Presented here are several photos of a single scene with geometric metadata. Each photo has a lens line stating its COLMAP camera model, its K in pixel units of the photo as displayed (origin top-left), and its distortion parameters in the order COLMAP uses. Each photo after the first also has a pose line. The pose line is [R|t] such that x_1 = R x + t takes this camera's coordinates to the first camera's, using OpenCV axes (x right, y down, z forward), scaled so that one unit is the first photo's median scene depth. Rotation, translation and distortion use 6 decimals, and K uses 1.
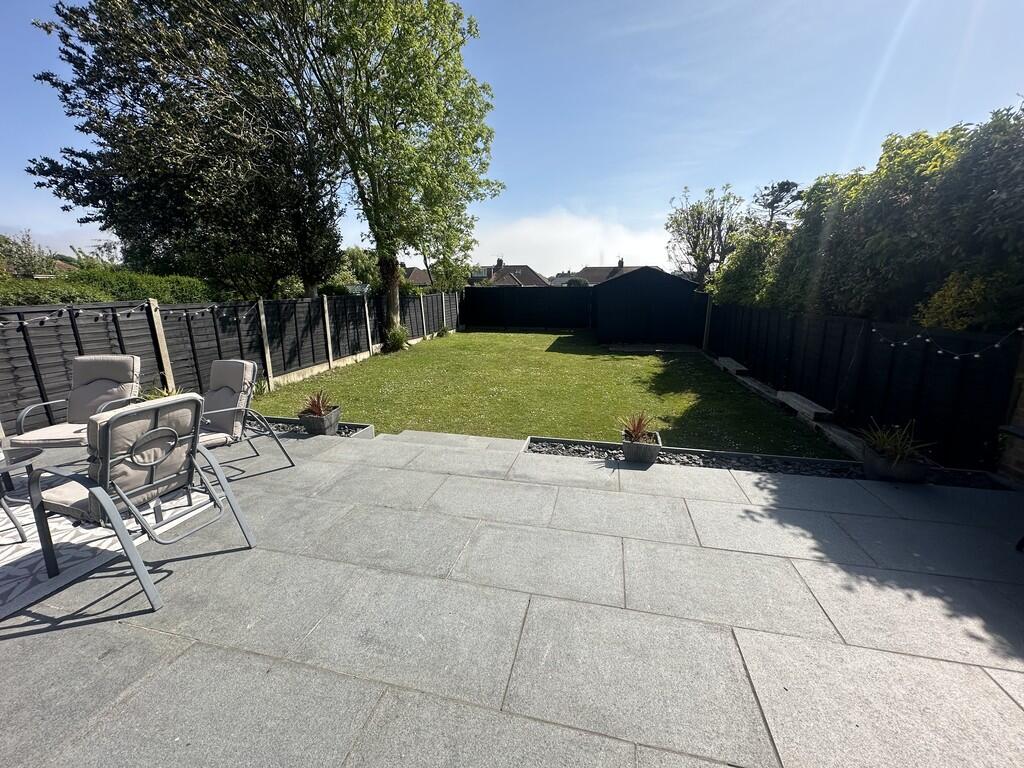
lens RADIAL K [[407.5, 0, 512.0], [0, 407.5, 384.0], [0, 0, 1]] dist [-0.002308, -0.000223]
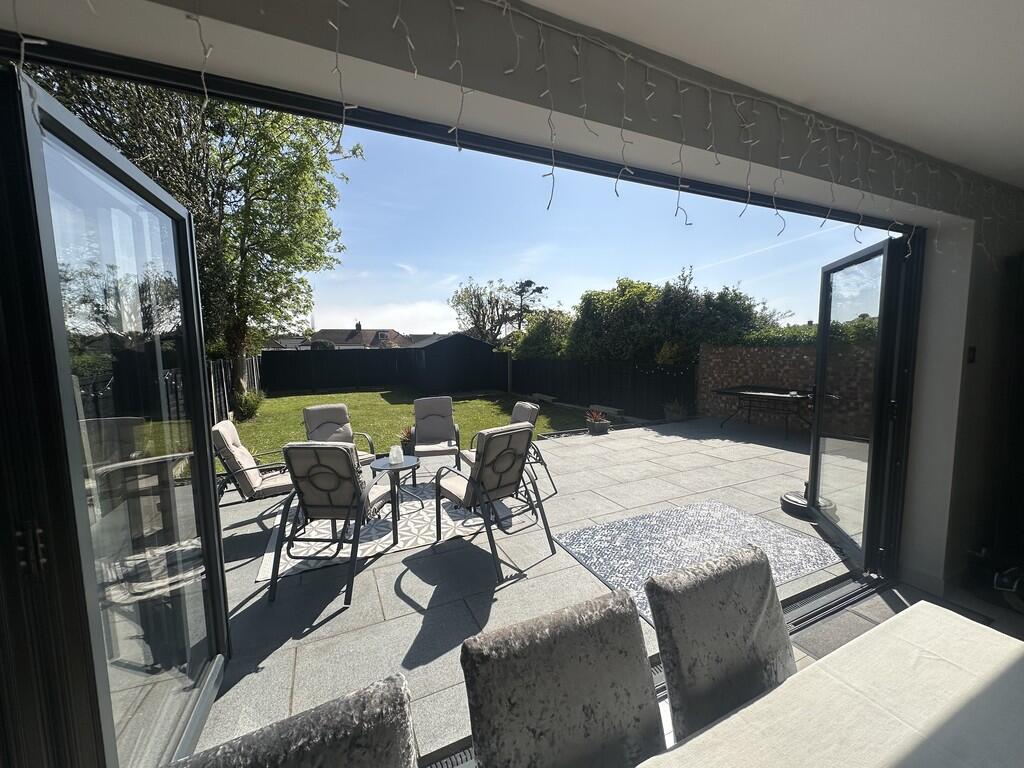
lens RADIAL K [[407.5, 0, 512.0], [0, 407.5, 384.0], [0, 0, 1]] dist [-0.002308, -0.000223]
pose [[0.788154, -0.062314, 0.612316, -0.545816], [0.151063, 0.984016, -0.094302, 0.033685], [-0.596652, 0.166823, 0.784969, -0.160899]]
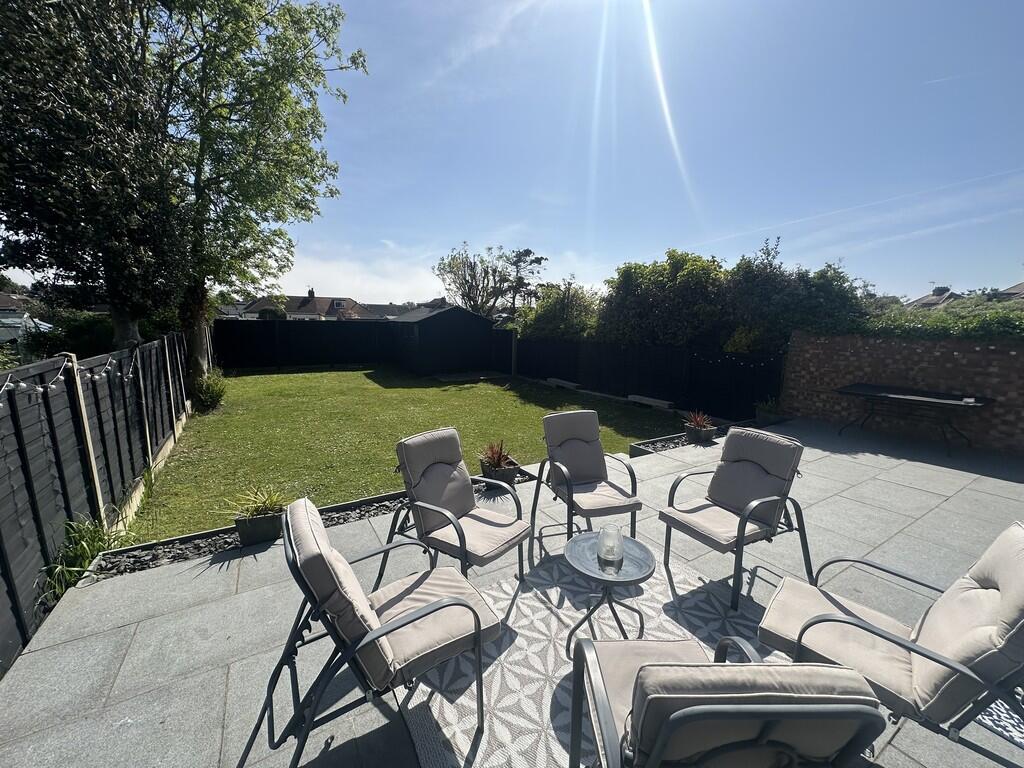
lens RADIAL K [[407.5, 0, 512.0], [0, 407.5, 384.0], [0, 0, 1]] dist [-0.002308, -0.000223]
pose [[0.717163, -0.090589, 0.690992, -0.579150], [0.140363, 0.989973, -0.015894, -0.050207], [-0.682624, 0.108388, 0.722687, 0.140777]]
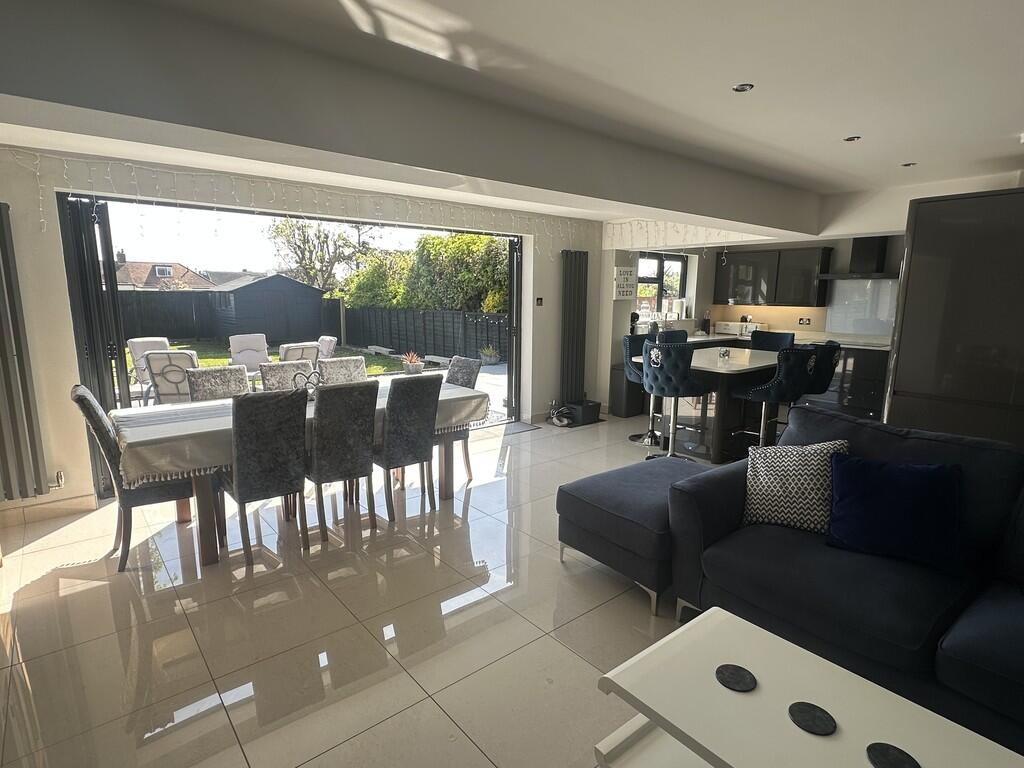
lens RADIAL K [[546.8, 0, 512.0], [0, 546.8, 384.0], [0, 0, 1]] dist [-0.002525, -0.000671]
pose [[0.602682, -0.120078, 0.788896, -0.743514], [0.171524, 0.984999, 0.018890, 0.120775], [-0.779330, 0.123930, 0.614237, -0.530652]]
